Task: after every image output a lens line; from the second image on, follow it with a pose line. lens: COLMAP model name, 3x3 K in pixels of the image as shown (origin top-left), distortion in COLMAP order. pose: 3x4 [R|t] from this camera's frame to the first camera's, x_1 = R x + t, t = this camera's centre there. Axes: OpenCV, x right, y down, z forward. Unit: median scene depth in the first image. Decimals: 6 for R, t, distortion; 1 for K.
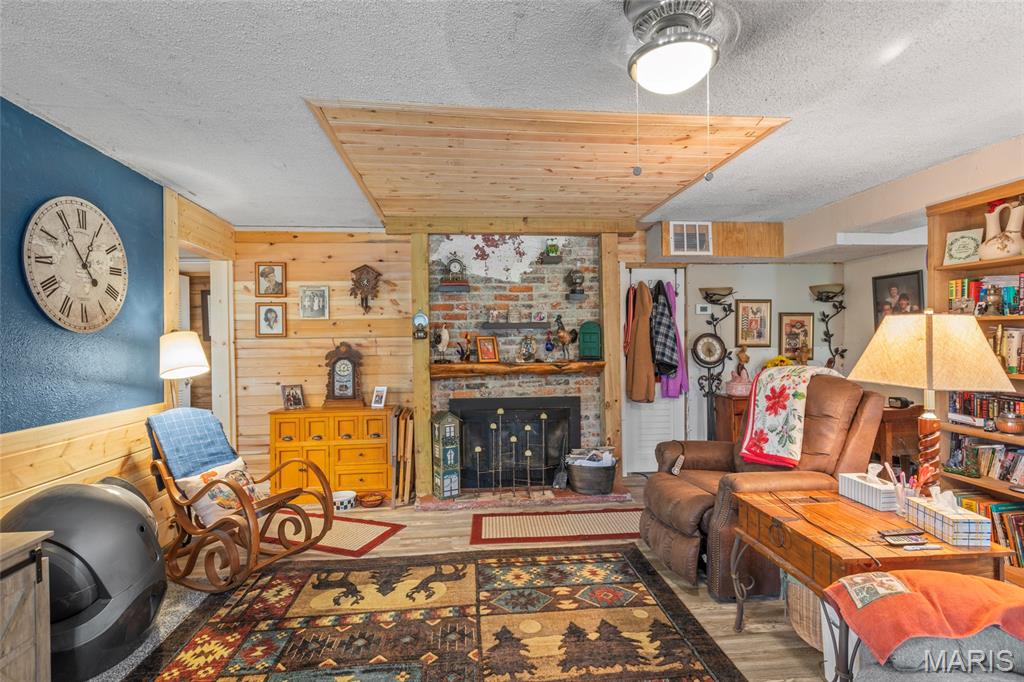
lens RADIAL K [[481.6, 0, 510.8], [0, 481.6, 339.1], [0, 0, 1]] dist [-0.003738, -0.001262]
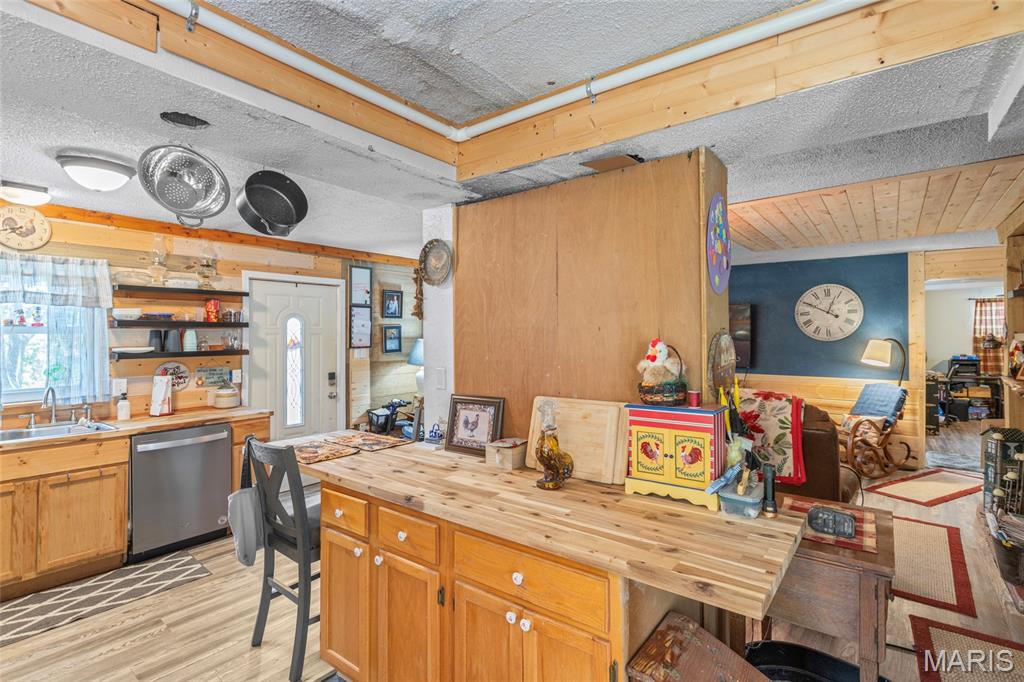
lens RADIAL K [[481.6, 0, 509.0], [0, 481.6, 339.0], [0, 0, 1]] dist [-0.003738, -0.001262]
pose [[-0.699101, 0.020399, -0.714732, 1.613479], [0.014353, 0.999792, 0.014496, -0.067601], [0.714879, -0.000124, -0.699248, 1.310746]]
